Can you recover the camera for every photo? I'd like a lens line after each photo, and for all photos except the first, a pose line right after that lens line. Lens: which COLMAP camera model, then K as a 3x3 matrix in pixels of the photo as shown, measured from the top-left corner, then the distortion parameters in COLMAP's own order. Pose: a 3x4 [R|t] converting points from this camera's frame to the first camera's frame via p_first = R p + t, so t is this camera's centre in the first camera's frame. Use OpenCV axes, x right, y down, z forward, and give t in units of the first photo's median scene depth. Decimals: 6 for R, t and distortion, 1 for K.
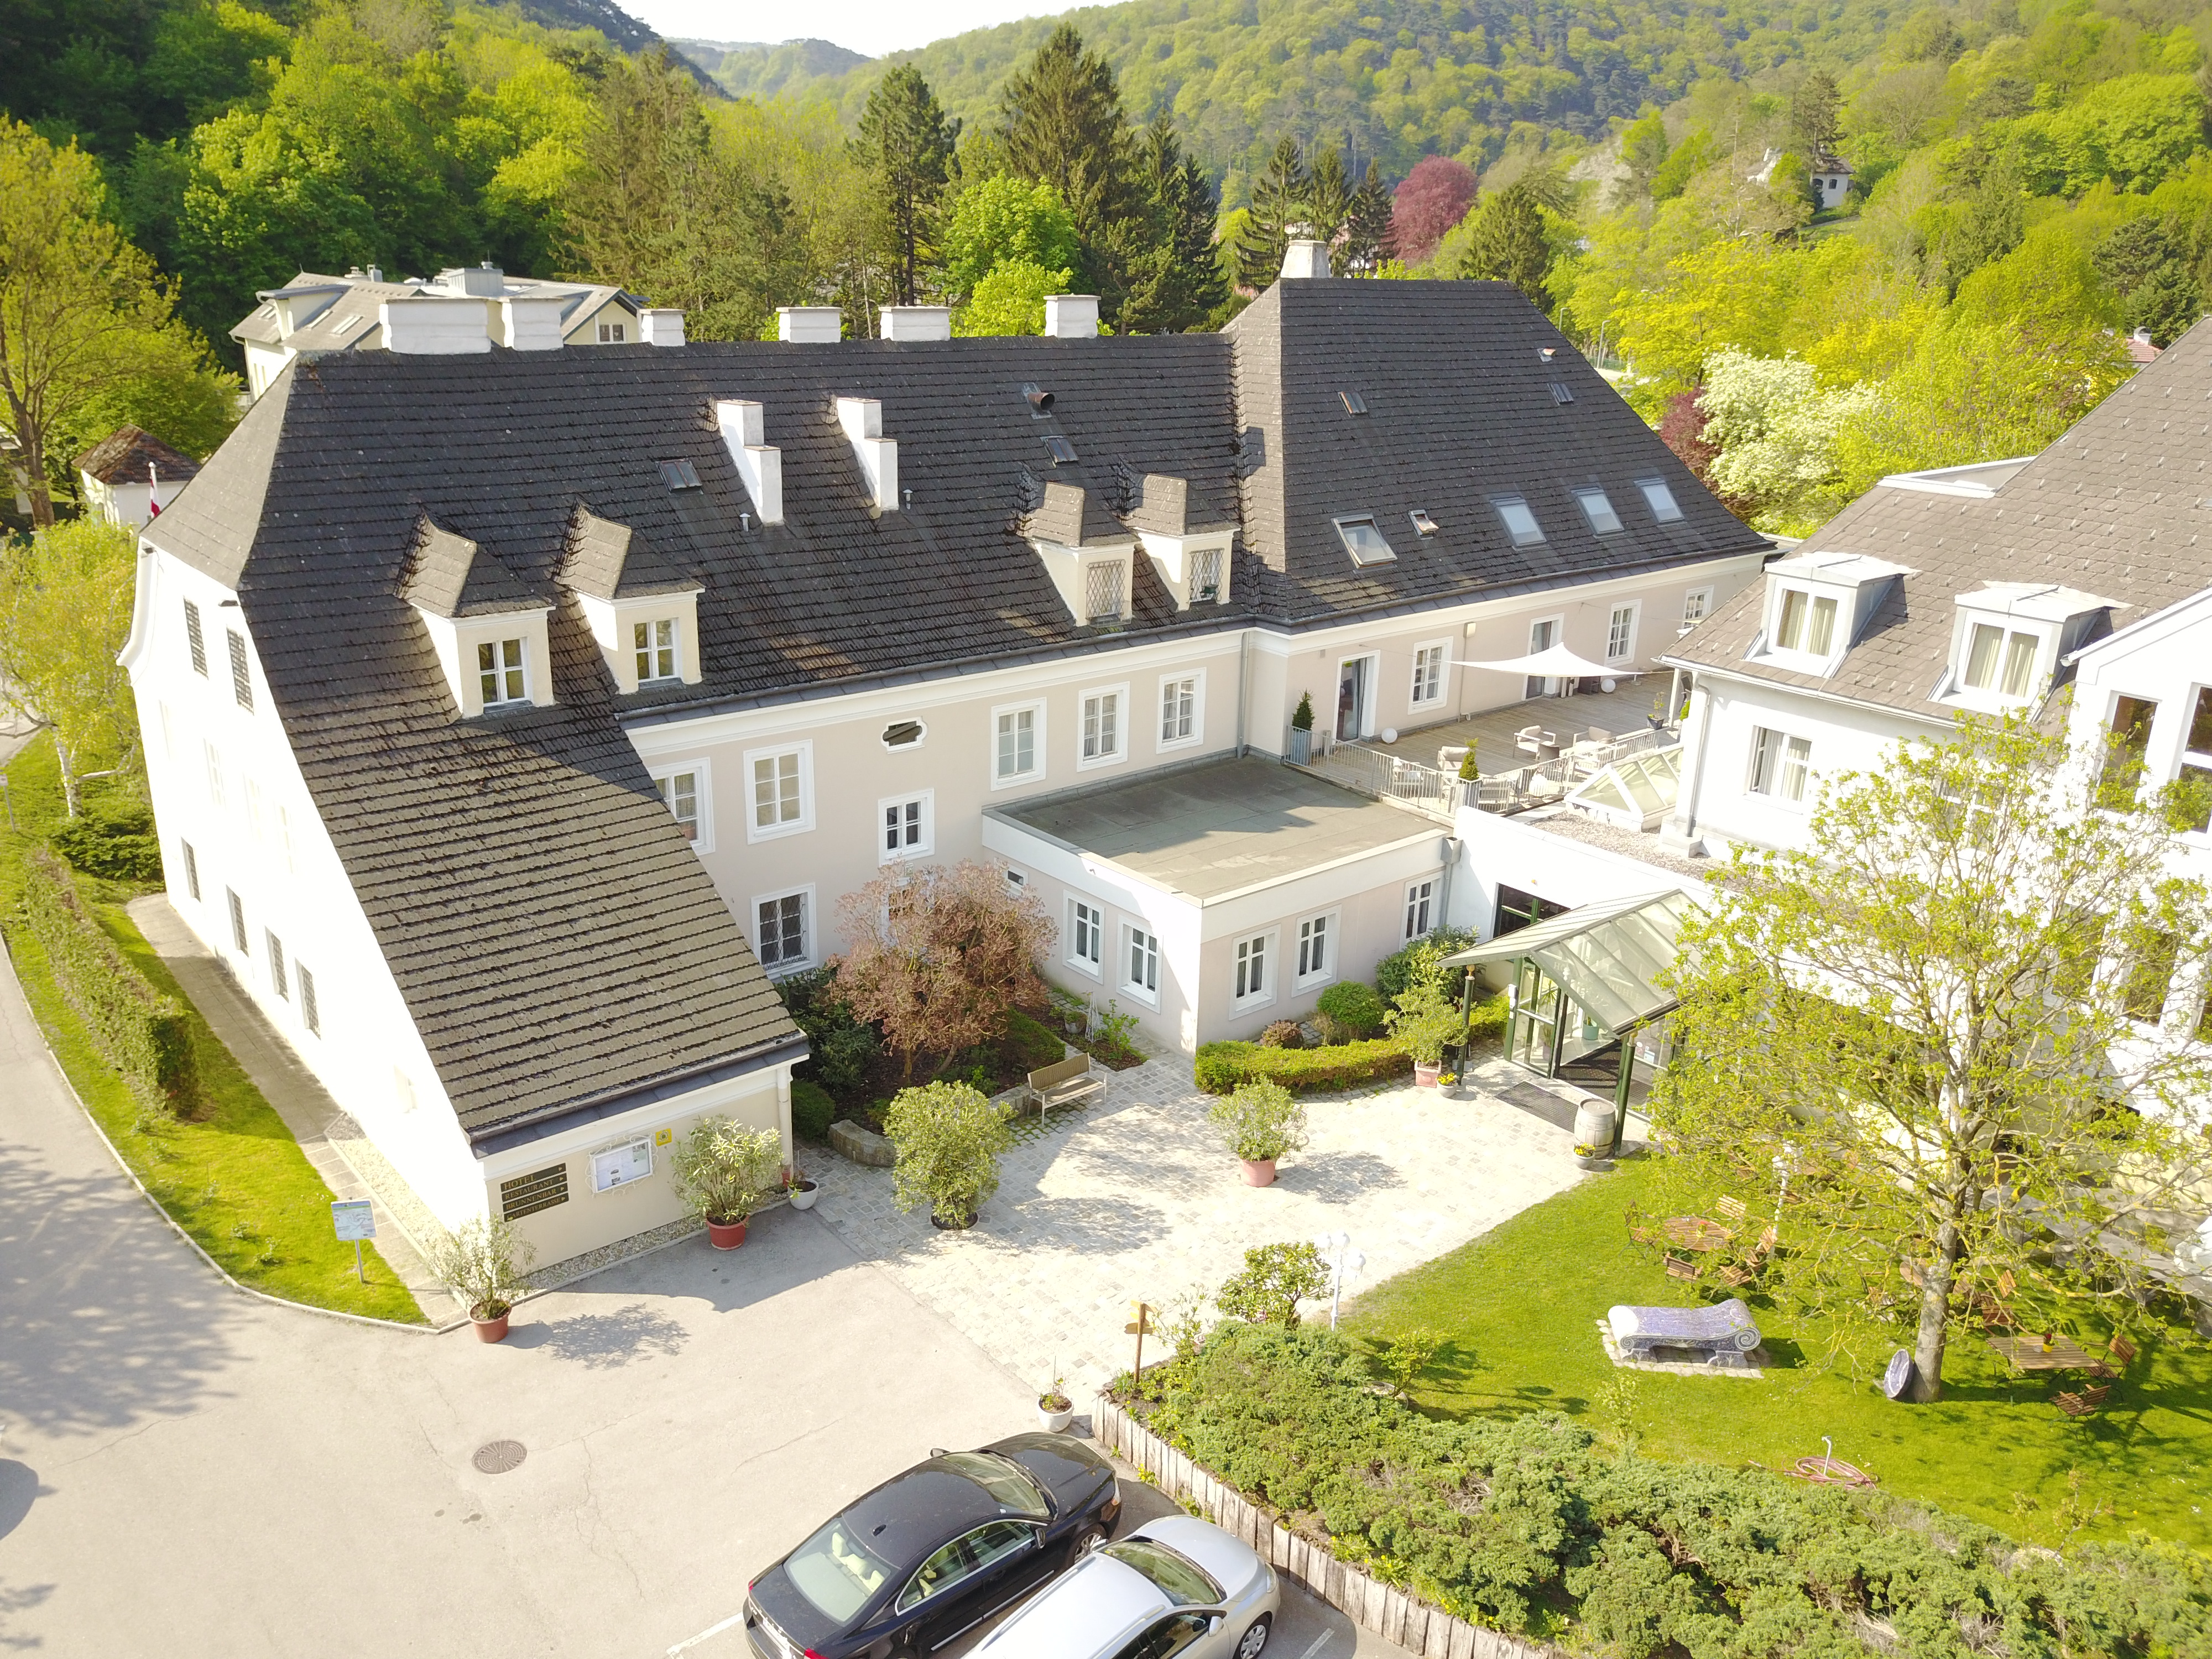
lens RADIAL K [[1684.8, 0, 1106.4], [0, 1684.8, 828.1], [0, 0, 1]] dist [-0.000881, -0.000735]
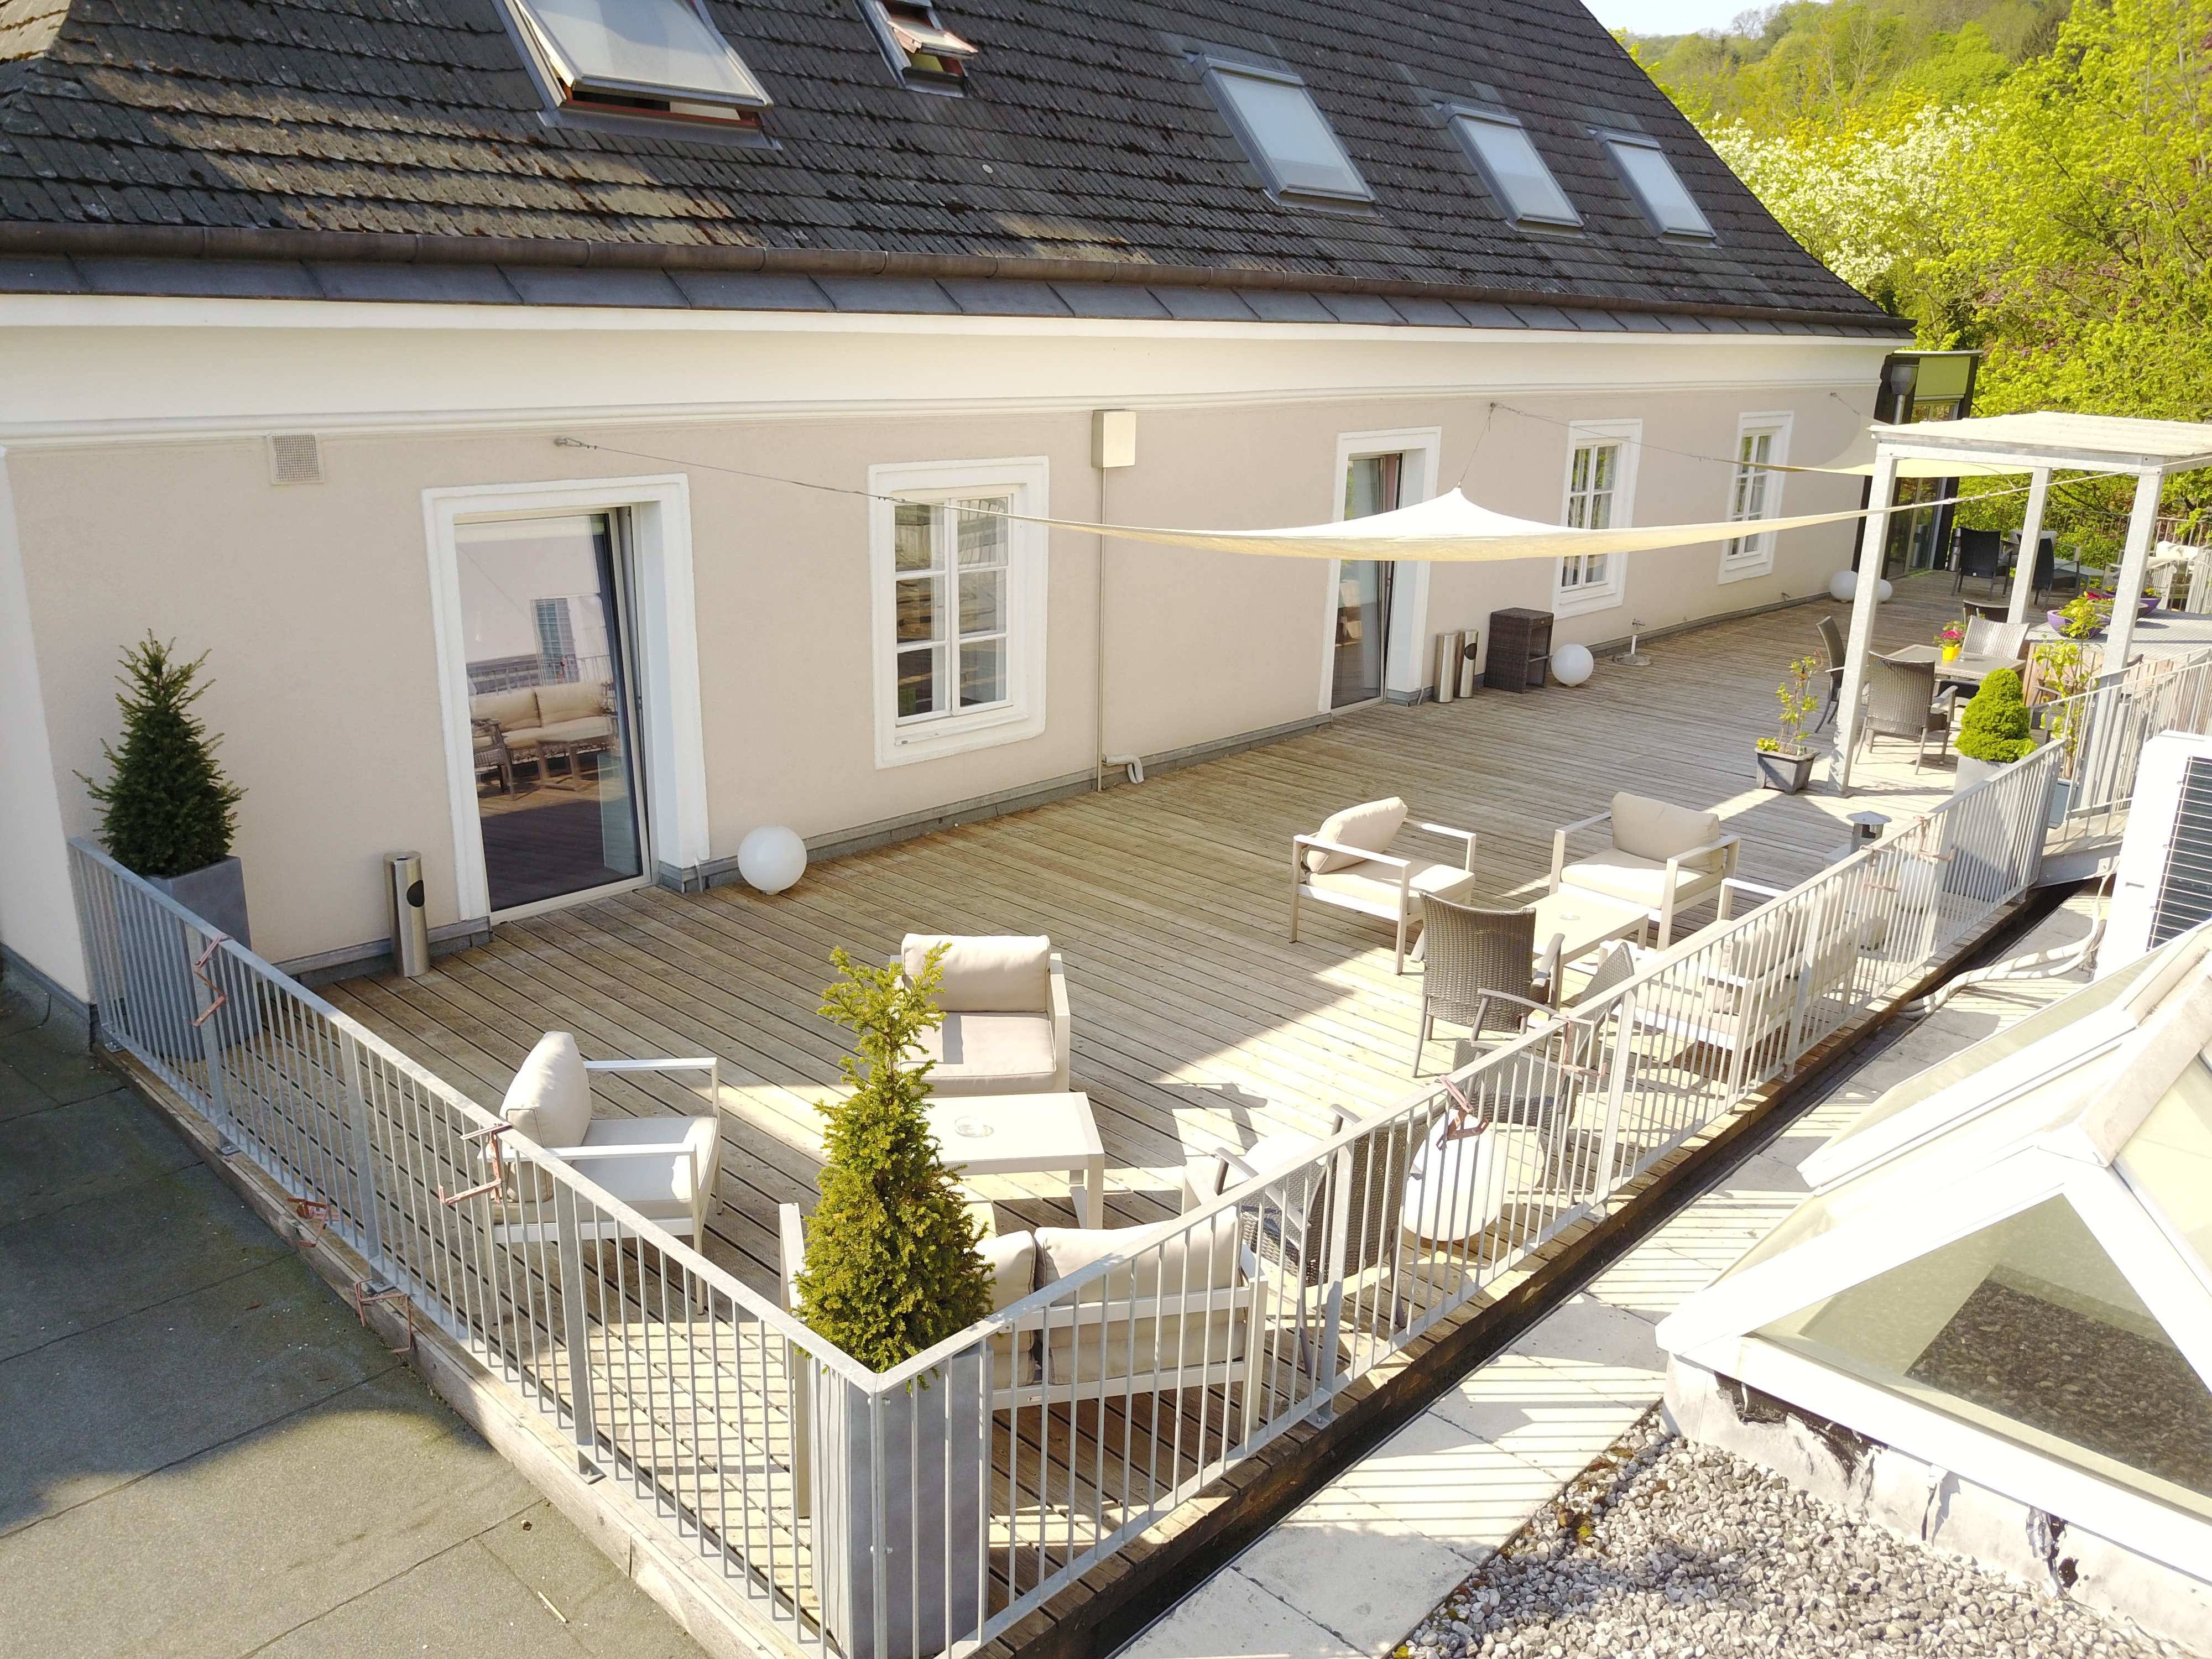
lens RADIAL K [[1684.8, 0, 1105.5], [0, 1684.8, 836.0], [0, 0, 1]] dist [-0.000881, -0.000735]
pose [[0.992874, -0.035059, 0.113894, 0.184100], [0.039015, 0.998704, -0.032689, -0.047908], [-0.112601, 0.036900, 0.992955, 0.748641]]
